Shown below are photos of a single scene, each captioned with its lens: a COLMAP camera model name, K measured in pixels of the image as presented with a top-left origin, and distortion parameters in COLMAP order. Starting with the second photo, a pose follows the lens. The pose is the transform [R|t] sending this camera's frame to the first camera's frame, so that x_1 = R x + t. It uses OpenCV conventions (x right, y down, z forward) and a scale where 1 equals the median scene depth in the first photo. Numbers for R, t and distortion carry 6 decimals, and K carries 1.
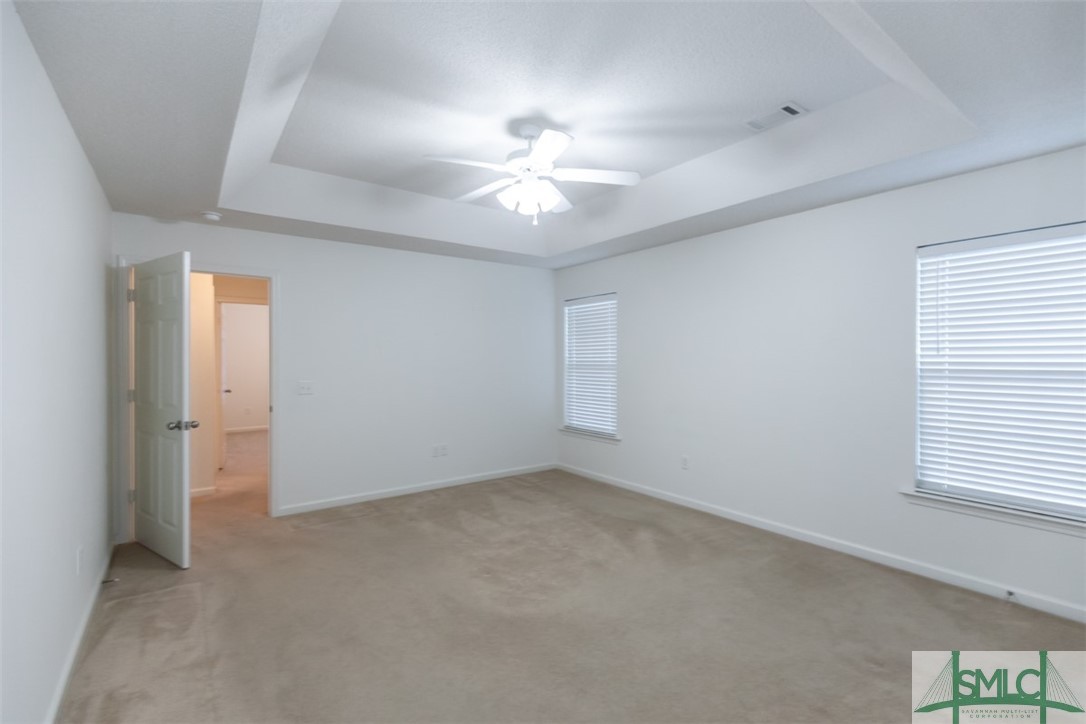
lens RADIAL K [[488.3, 0, 538.8], [0, 488.3, 364.4], [0, 0, 1]] dist [0.001624, 0.000091]
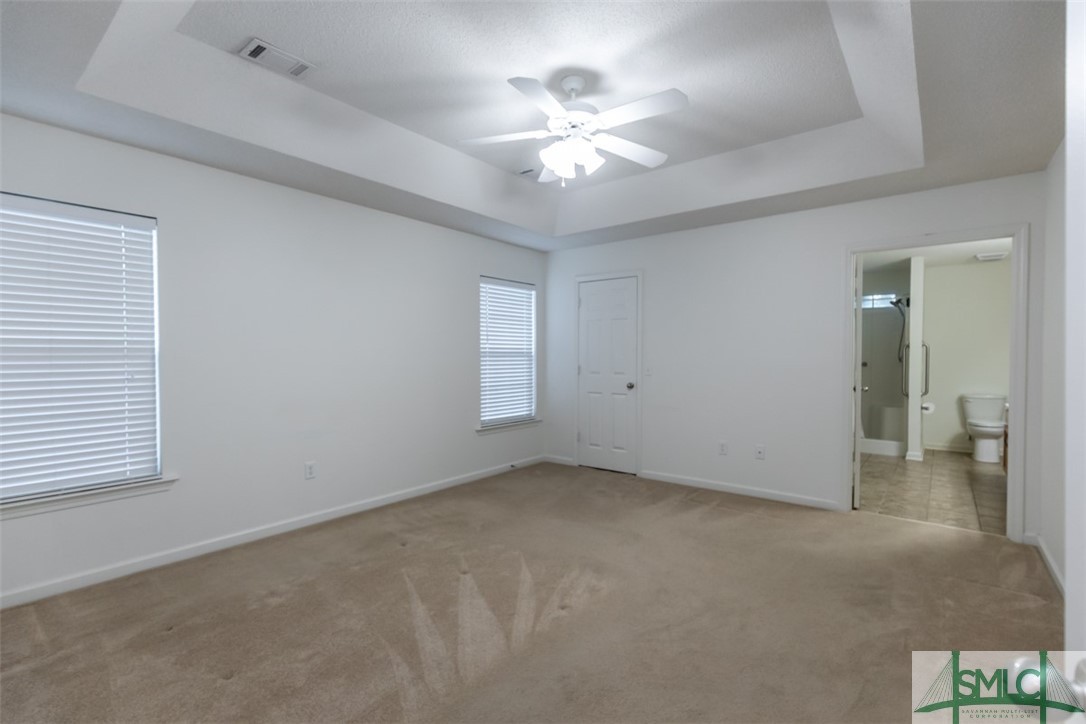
lens RADIAL K [[488.3, 0, 538.8], [0, 488.3, 364.4], [0, 0, 1]] dist [0.001624, 0.000091]
pose [[-0.243835, -0.031314, 0.969311, -0.831472], [-0.000995, 0.999486, 0.032038, -0.000860], [-0.969816, 0.006848, -0.243741, 1.208828]]
